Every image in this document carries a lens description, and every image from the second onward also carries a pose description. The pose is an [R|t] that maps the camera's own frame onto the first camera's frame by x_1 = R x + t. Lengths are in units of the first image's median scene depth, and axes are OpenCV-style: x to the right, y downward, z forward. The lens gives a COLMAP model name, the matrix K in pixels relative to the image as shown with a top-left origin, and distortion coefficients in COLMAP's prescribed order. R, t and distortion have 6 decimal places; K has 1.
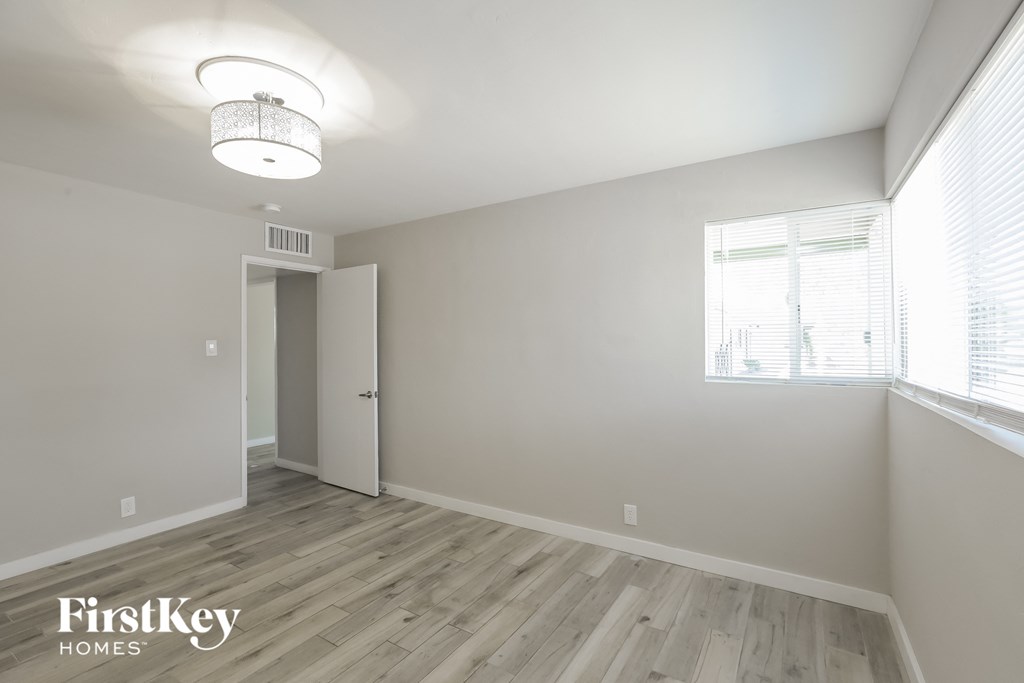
lens RADIAL K [[460.2, 0, 512.7], [0, 460.2, 342.0], [0, 0, 1]] dist [0.000455, 0.000418]
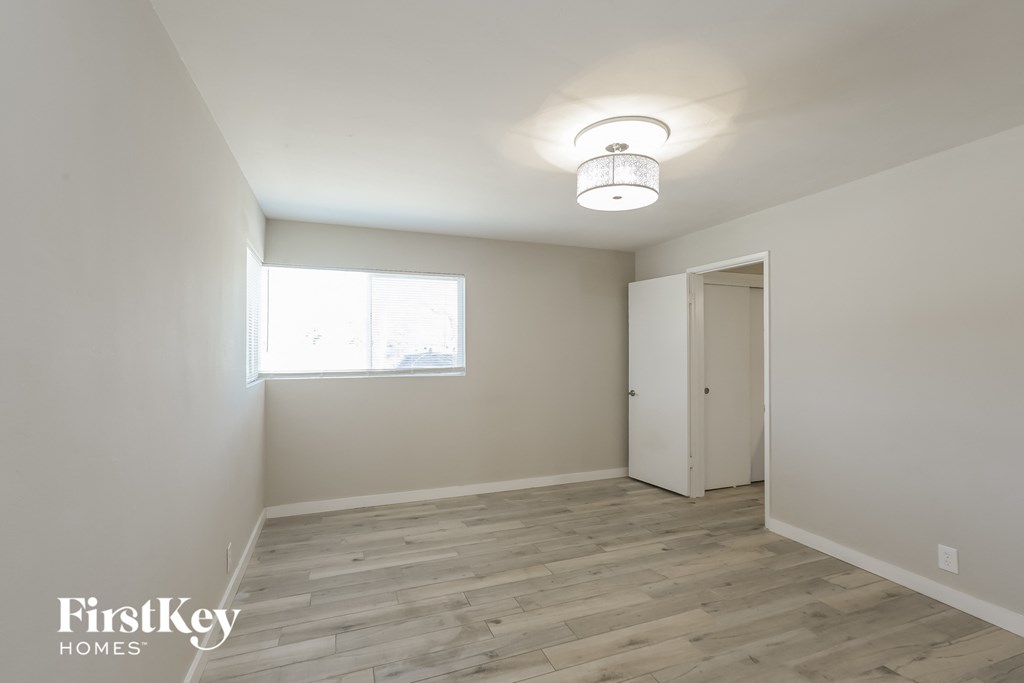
lens RADIAL K [[460.2, 0, 512.1], [0, 460.2, 345.4], [0, 0, 1]] dist [0.000455, 0.000418]
pose [[-0.802487, 0.013734, 0.596512, -0.819873], [0.000375, 0.999746, -0.022514, 0.014219], [-0.596670, -0.017843, -0.802289, 1.702279]]
